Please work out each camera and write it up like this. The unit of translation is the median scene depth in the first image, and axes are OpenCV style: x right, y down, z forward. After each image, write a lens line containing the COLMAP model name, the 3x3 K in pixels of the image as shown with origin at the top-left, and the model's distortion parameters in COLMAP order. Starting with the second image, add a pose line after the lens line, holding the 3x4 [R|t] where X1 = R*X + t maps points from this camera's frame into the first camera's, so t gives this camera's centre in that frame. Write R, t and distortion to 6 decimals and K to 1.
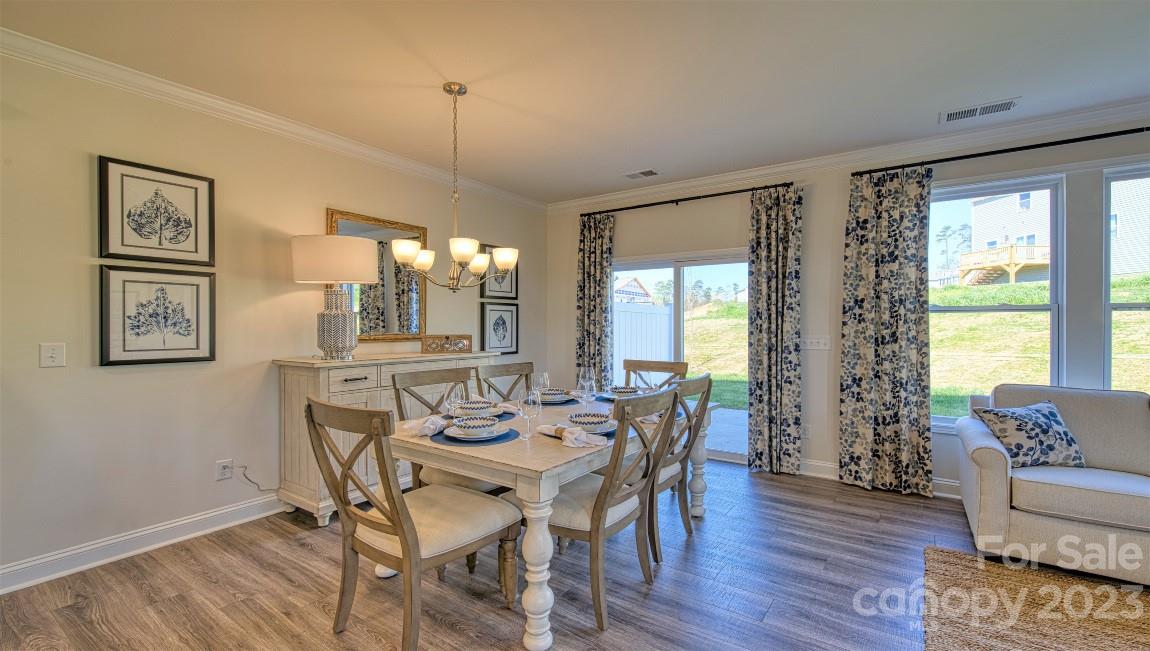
lens RADIAL K [[497.1, 0, 580.0], [0, 497.1, 328.6], [0, 0, 1]] dist [0.000616, -0.001111]
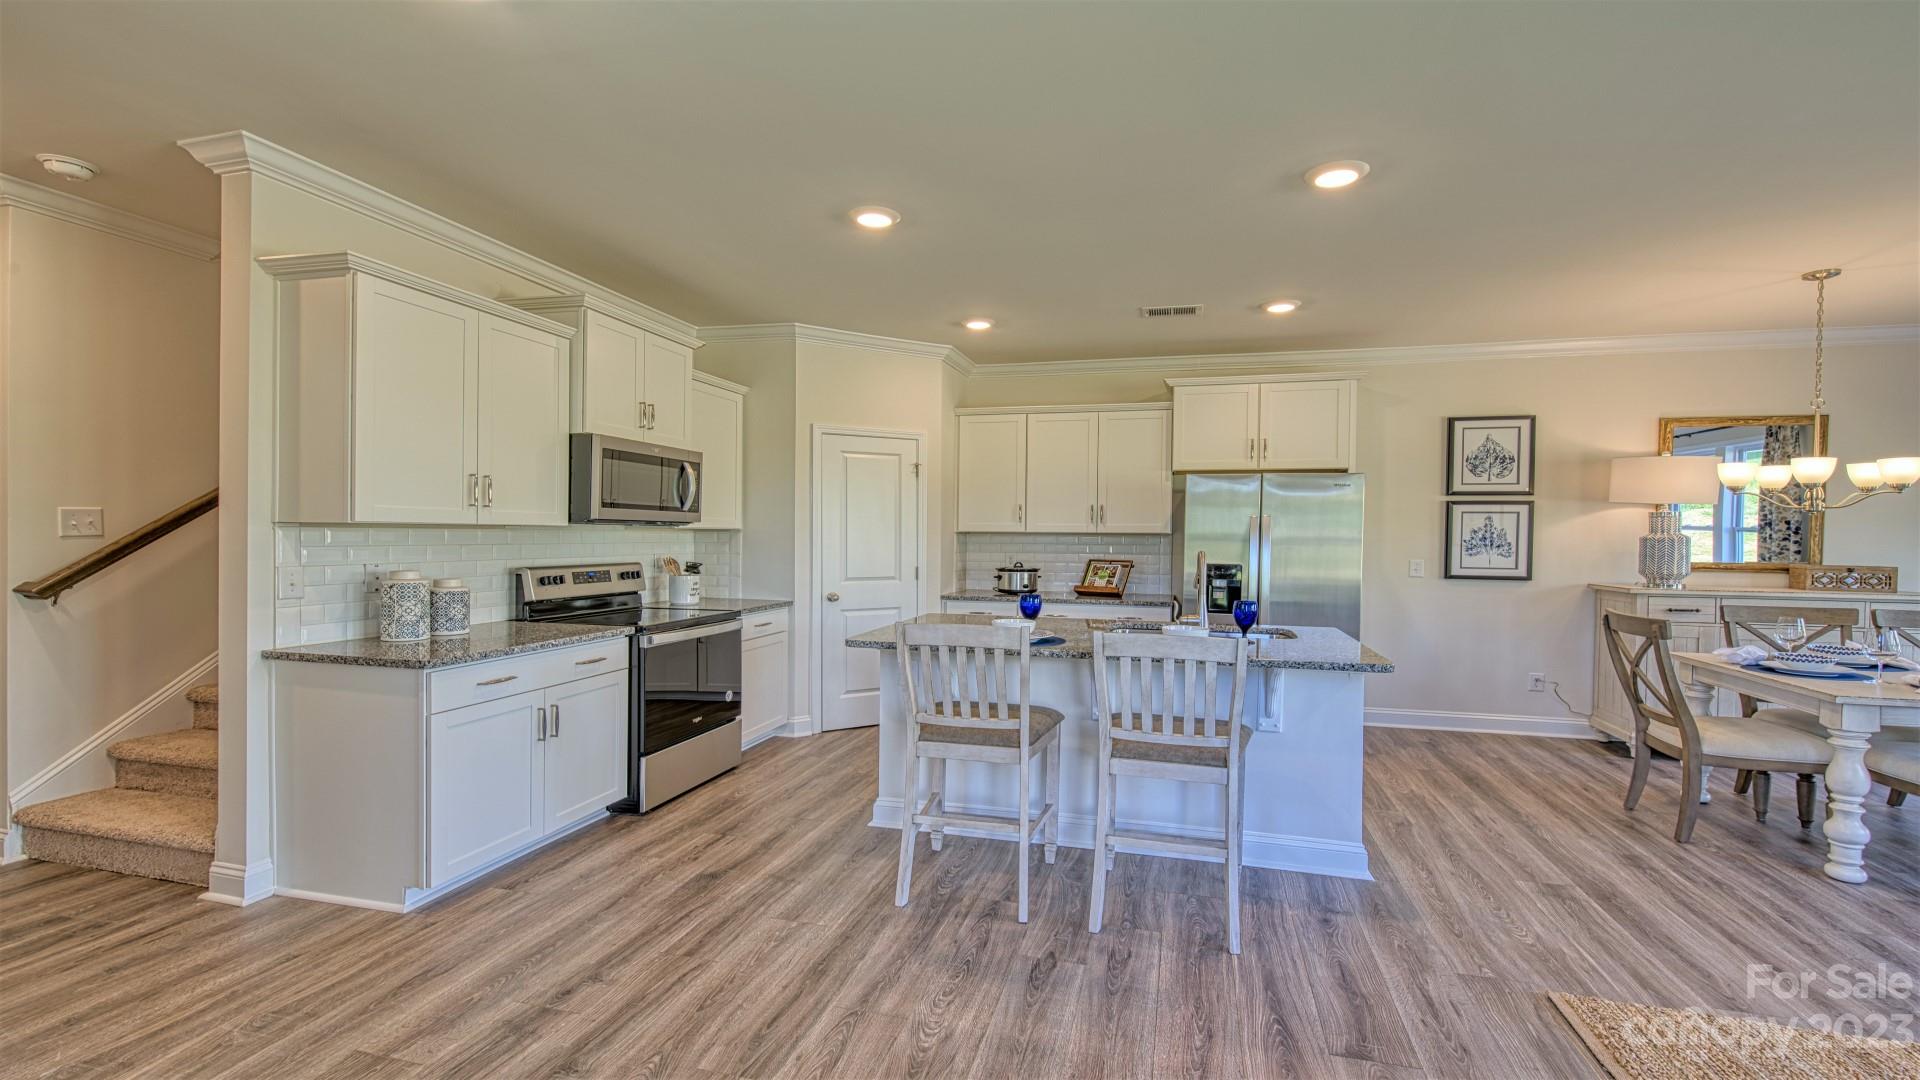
lens RADIAL K [[805.3, 0, 967.0], [0, 805.3, 551.7], [0, 0, 1]] dist [-0.001239, -0.000150]
pose [[0.323829, 0.021674, -0.945867, 0.496638], [-0.017276, 0.999706, 0.016994, -0.007441], [0.945958, 0.010838, 0.324108, -0.692682]]
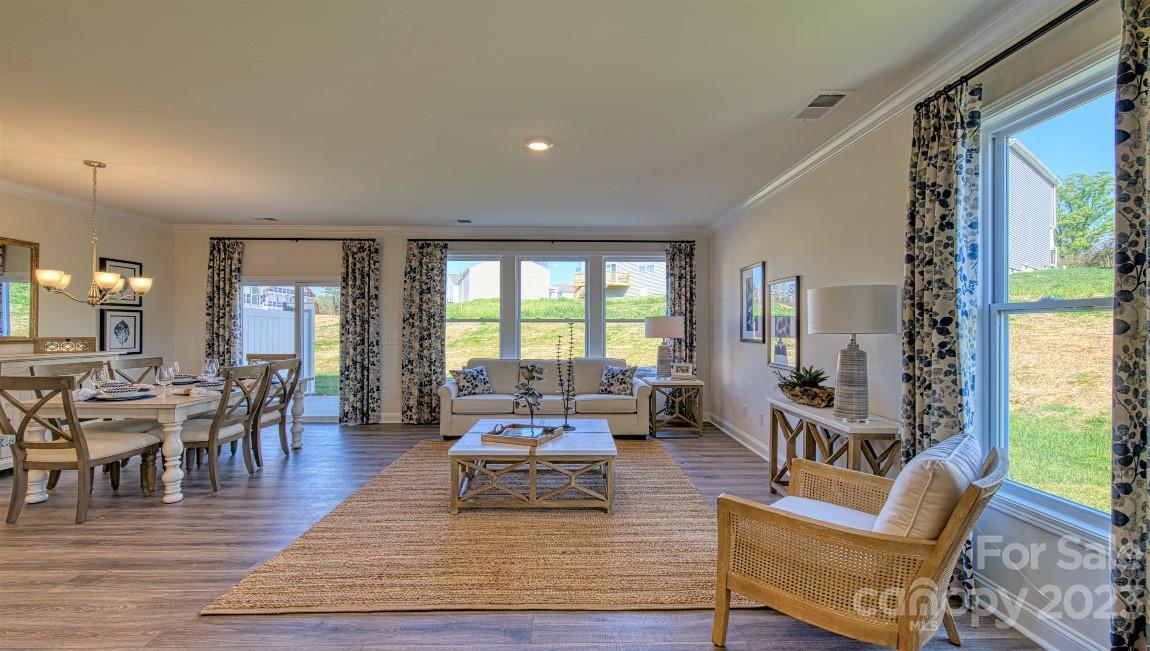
lens RADIAL K [[497.1, 0, 581.4], [0, 497.1, 327.0], [0, 0, 1]] dist [0.000616, -0.001111]
pose [[0.808802, 0.001928, 0.588078, 0.033963], [0.002984, 0.999968, -0.007383, 0.000555], [-0.588074, 0.007726, 0.808770, -0.829385]]
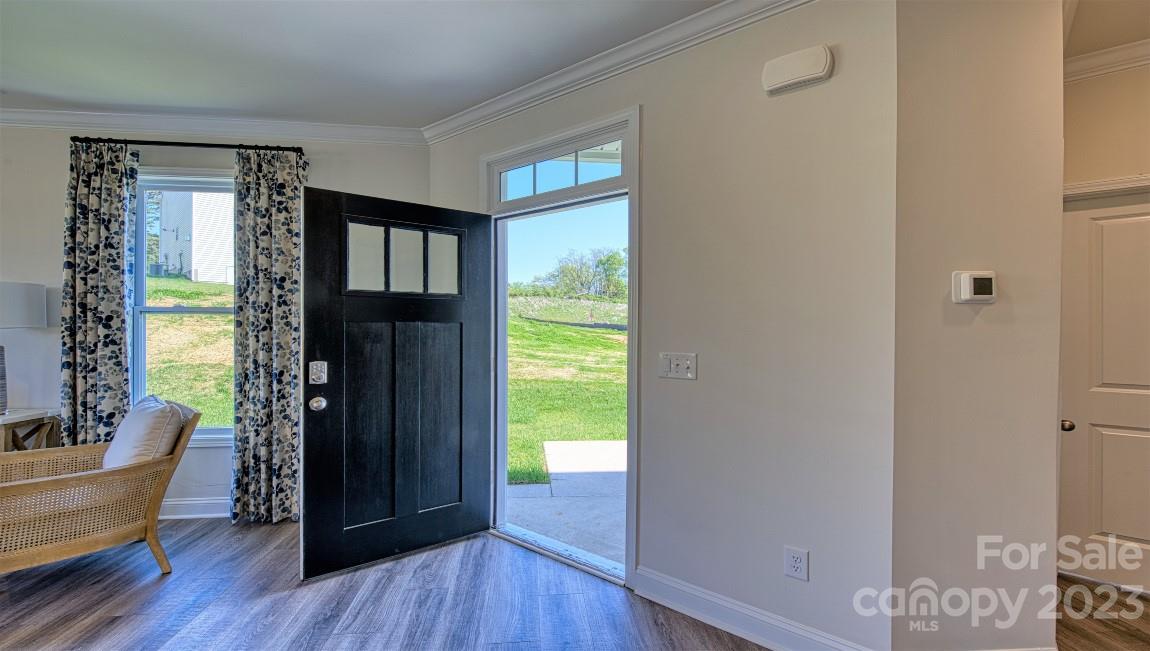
lens RADIAL K [[497.1, 0, 587.0], [0, 497.1, 326.1], [0, 0, 1]] dist [0.000616, -0.001111]
pose [[-0.668237, -0.001694, 0.743947, -0.422127], [0.001606, 0.999992, 0.003719, 0.001249], [-0.743947, 0.003680, -0.668229, -0.603589]]
